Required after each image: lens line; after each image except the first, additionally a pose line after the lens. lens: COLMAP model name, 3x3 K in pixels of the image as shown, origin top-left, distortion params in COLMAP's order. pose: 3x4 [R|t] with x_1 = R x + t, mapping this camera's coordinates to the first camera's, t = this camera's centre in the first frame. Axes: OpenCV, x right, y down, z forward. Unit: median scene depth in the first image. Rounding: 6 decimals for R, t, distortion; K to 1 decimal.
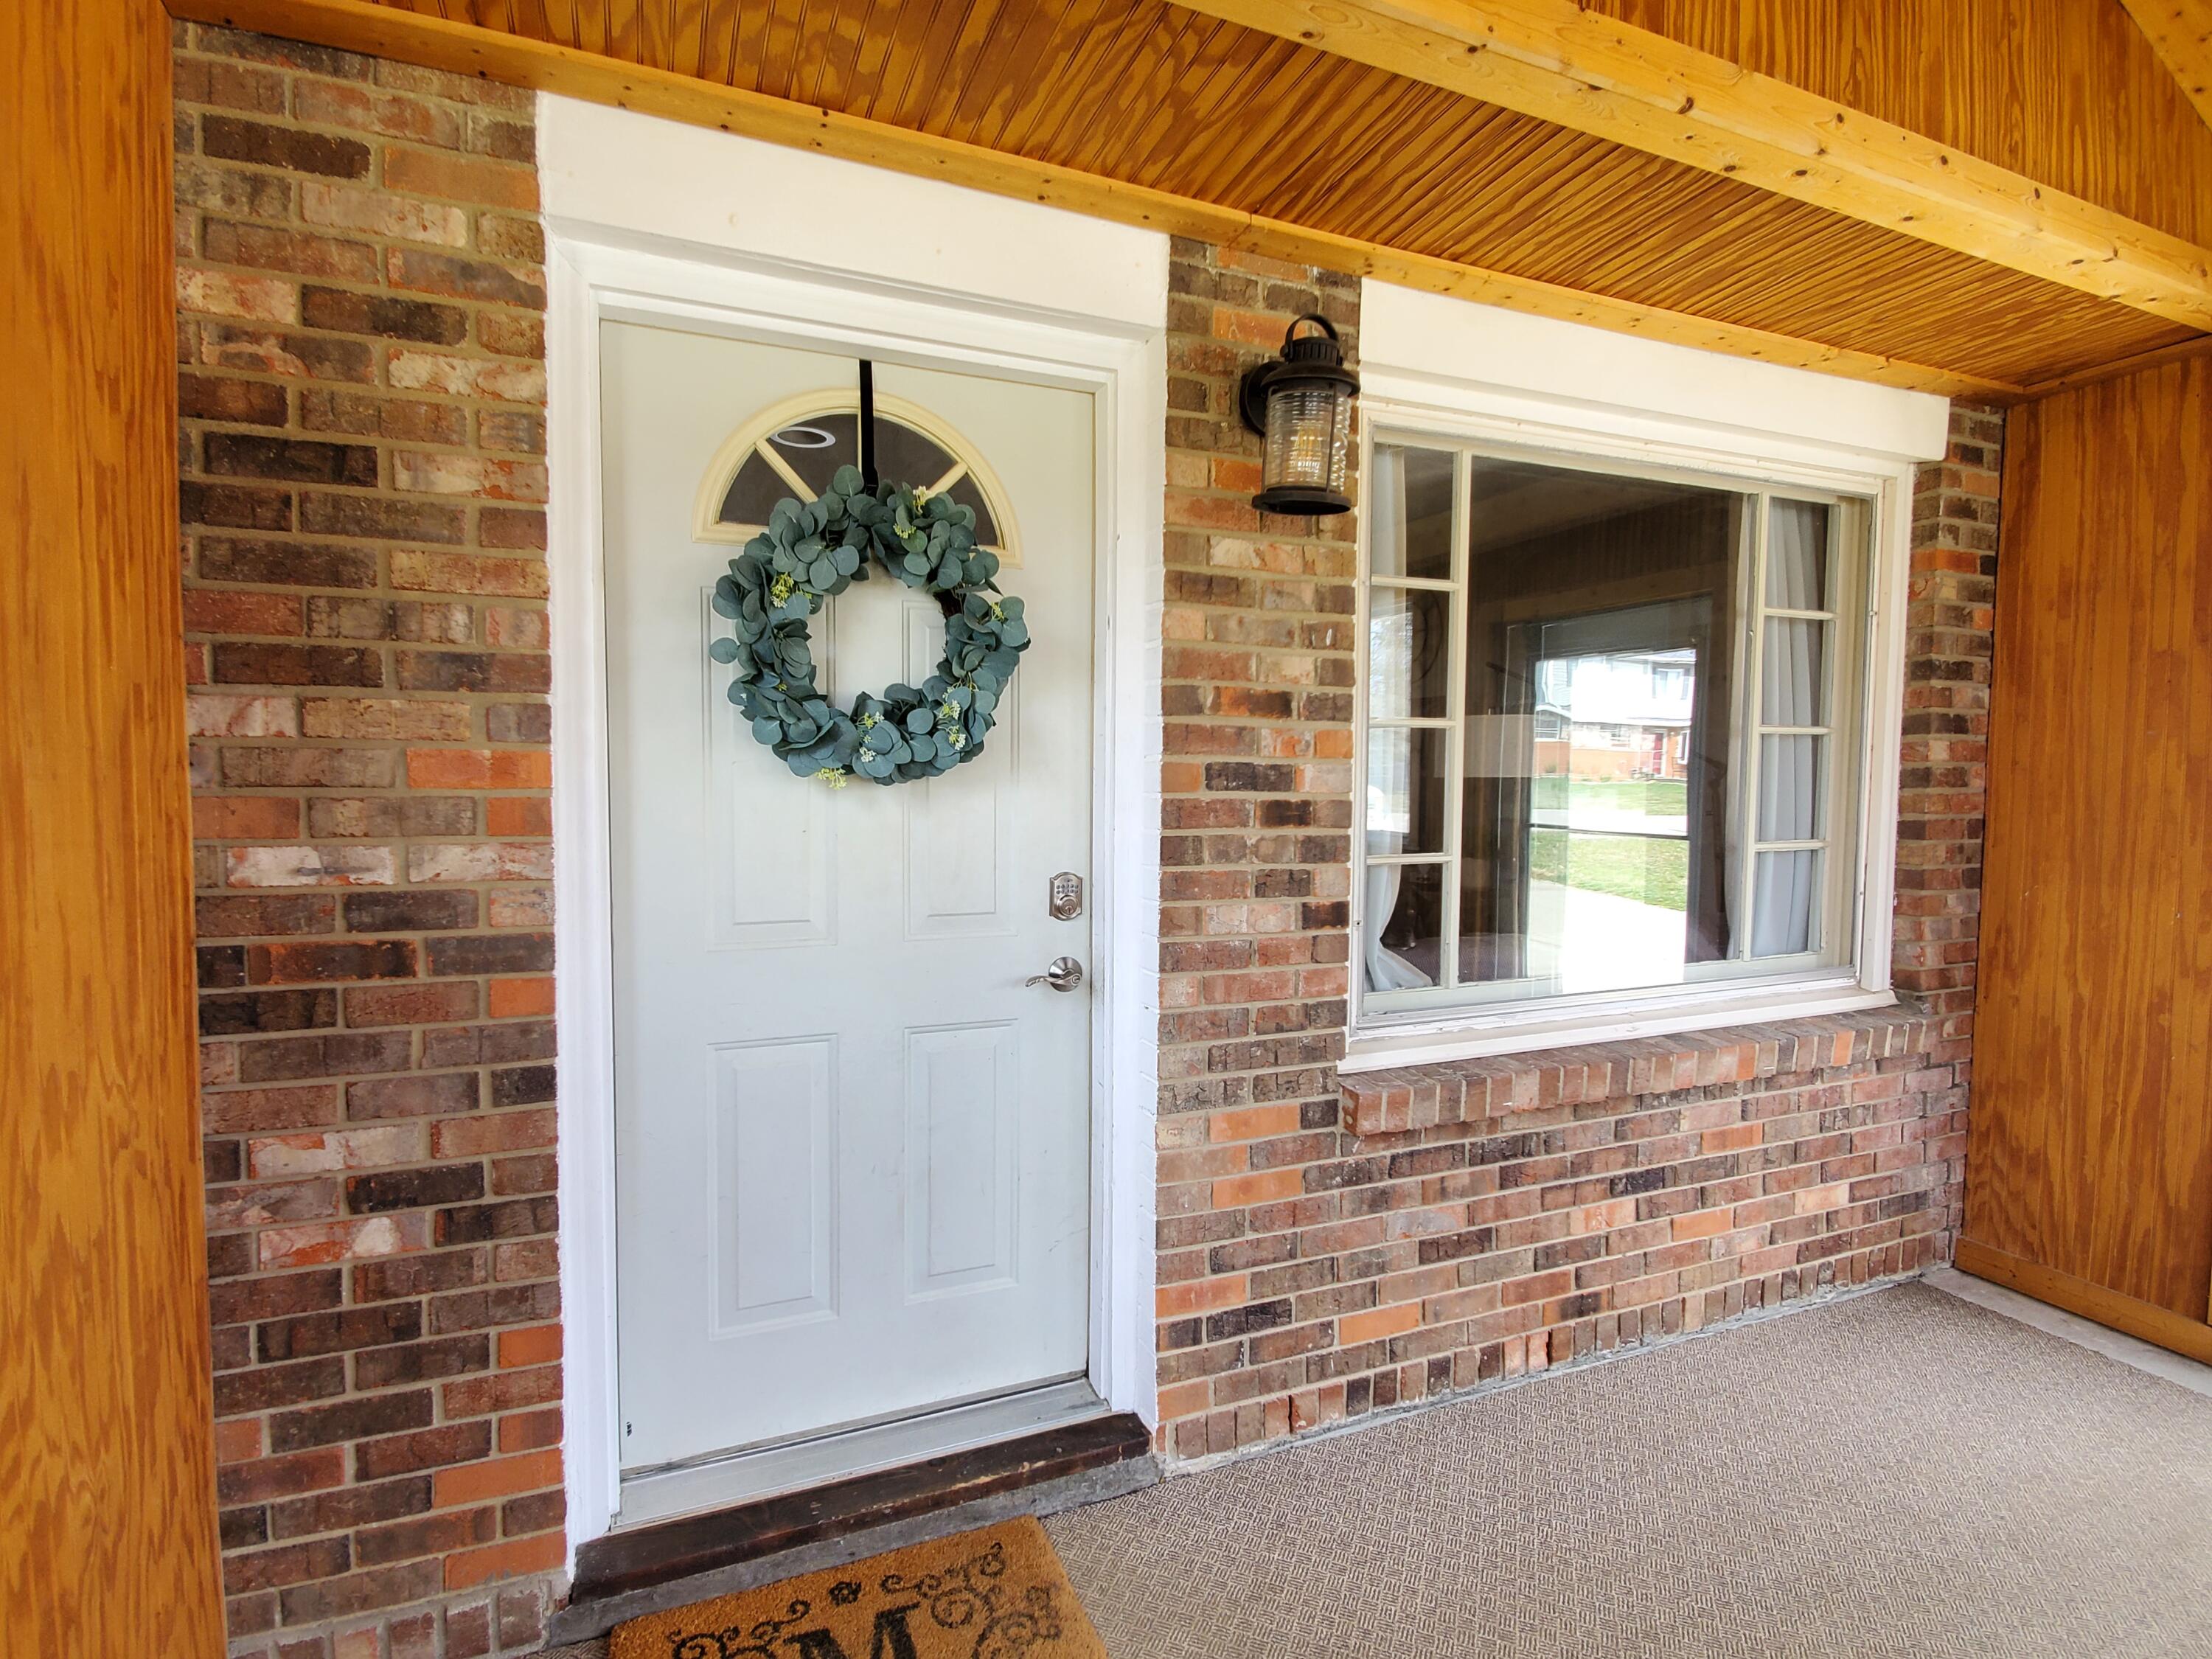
lens RADIAL K [[1070.5, 0, 1117.7], [0, 1070.5, 827.5], [0, 0, 1]] dist [0.003030, -0.002288]
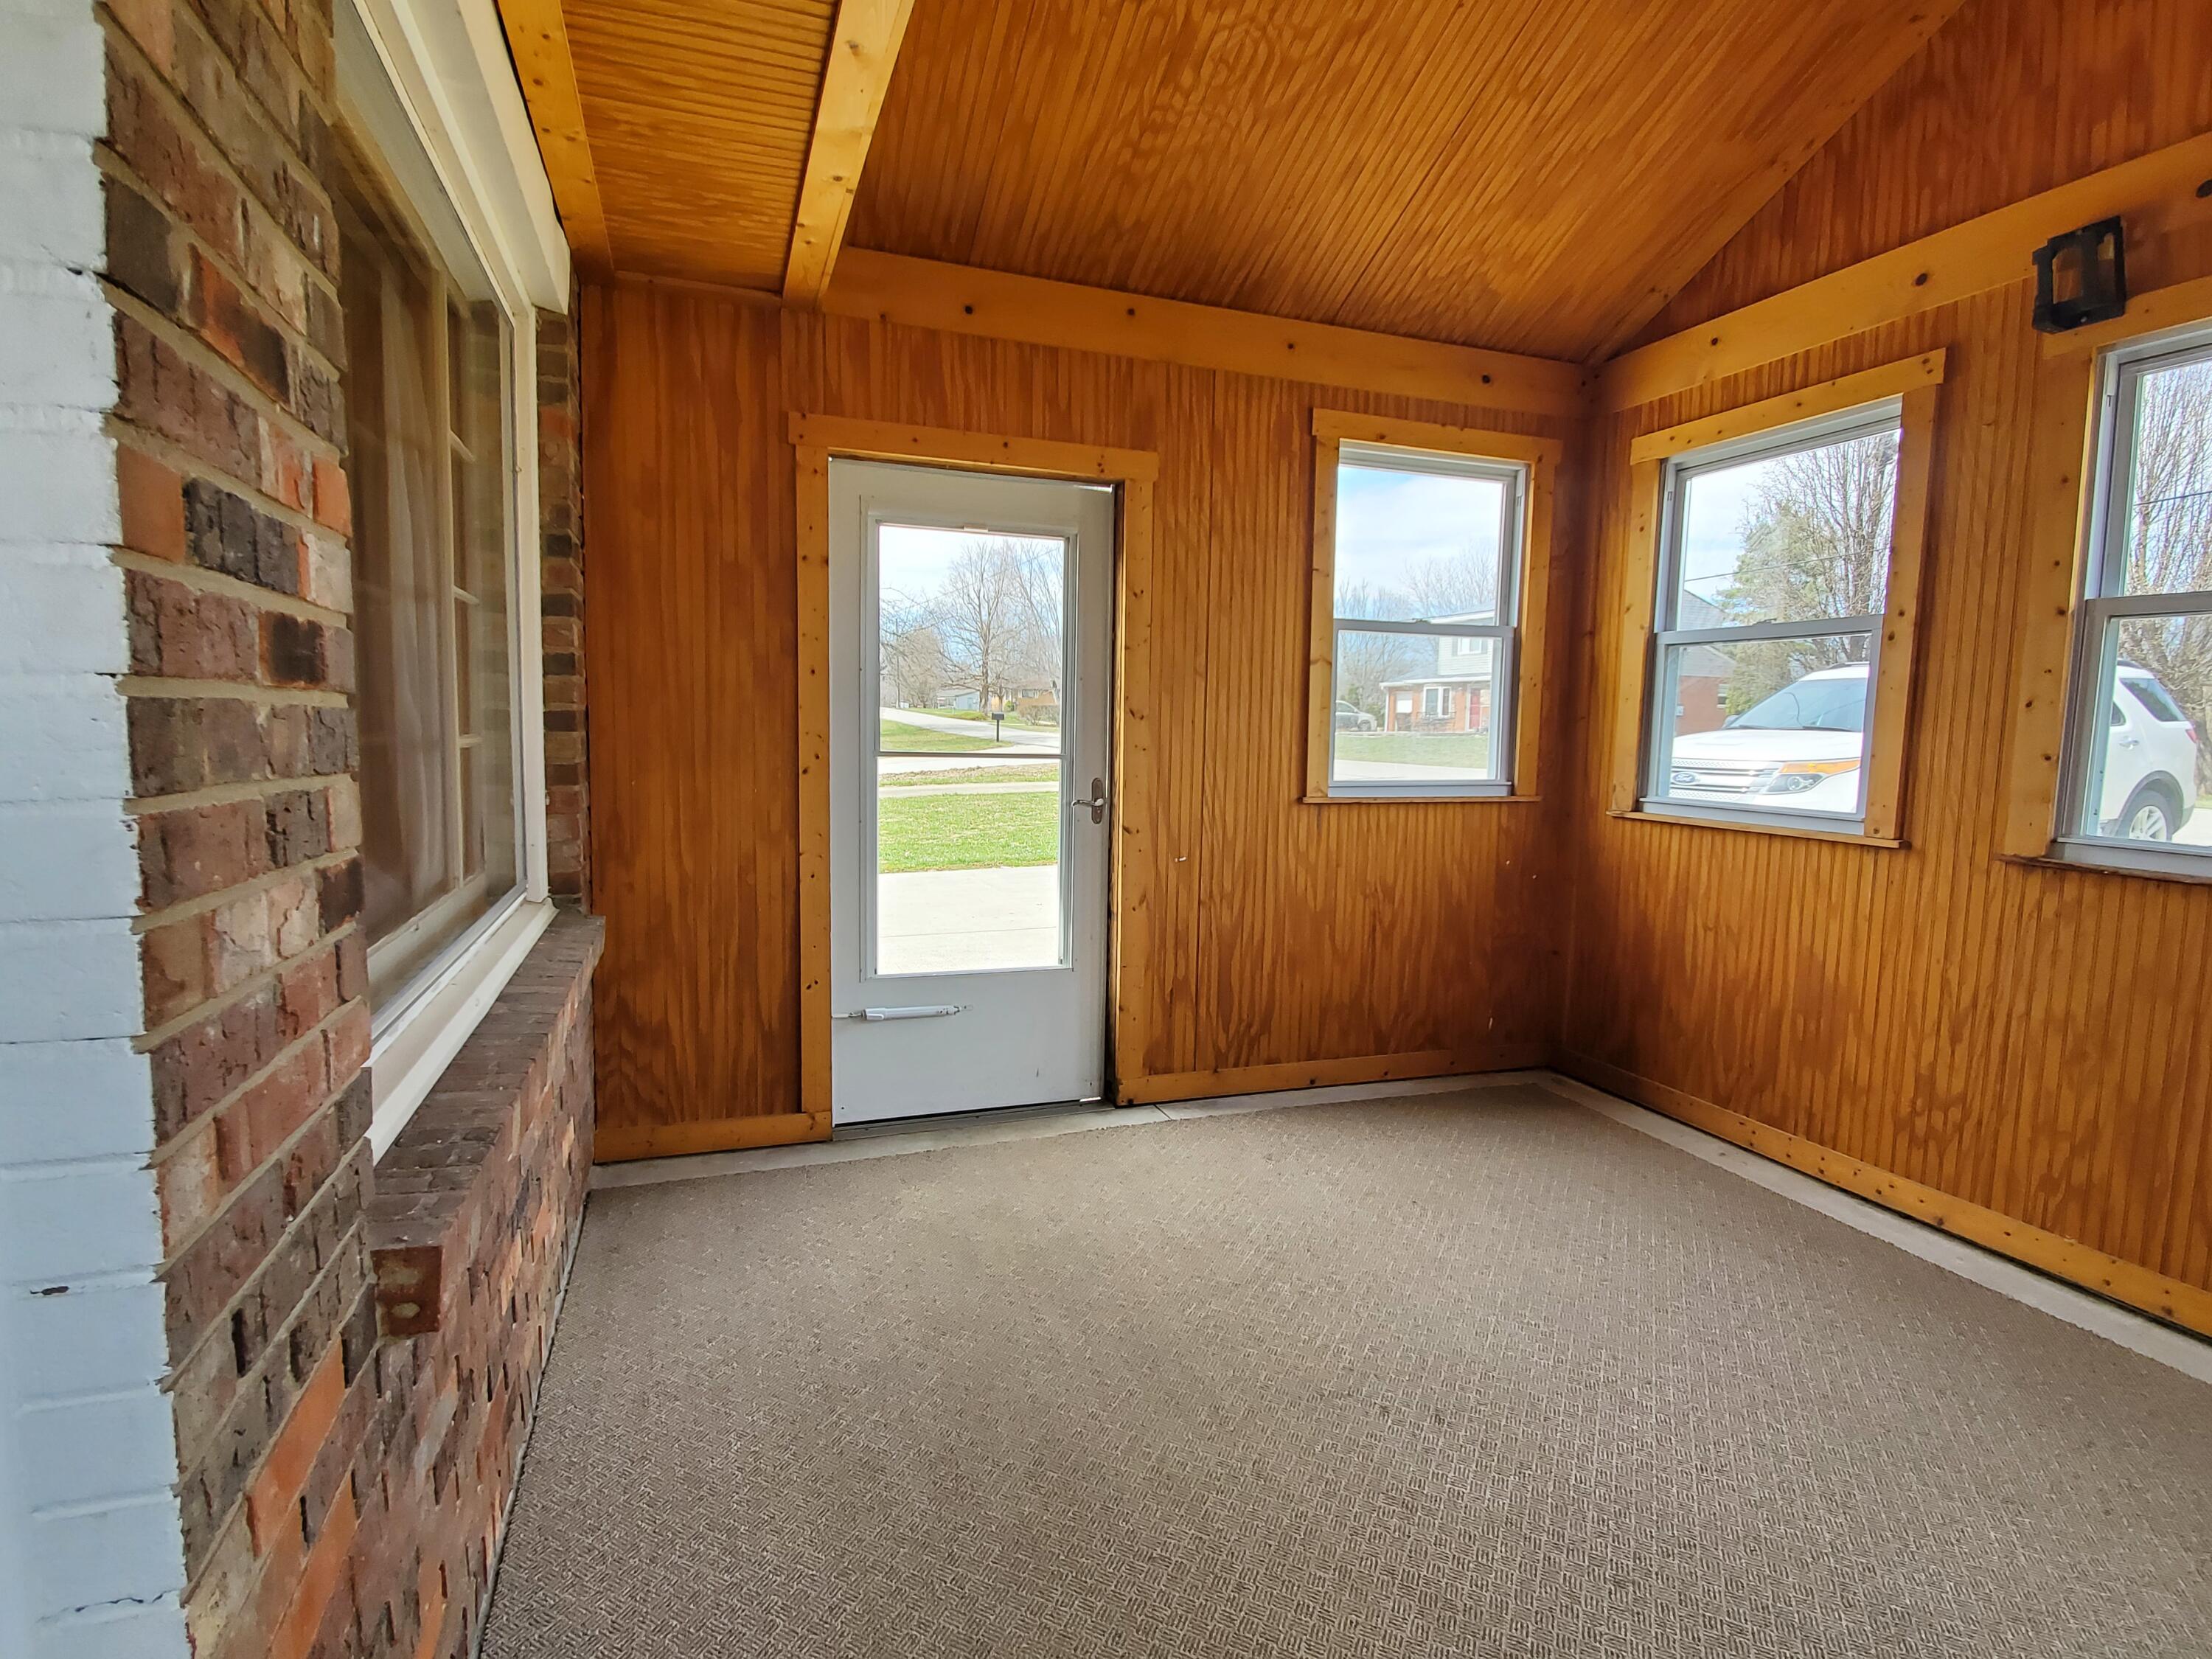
lens RADIAL K [[1070.5, 0, 1112.9], [0, 1070.5, 830.5], [0, 0, 1]] dist [0.003030, -0.002288]
pose [[0.067204, -0.100784, 0.992636, -0.156299], [0.023380, 0.994771, 0.099417, 0.016220], [-0.997465, 0.016526, 0.069209, 0.484332]]
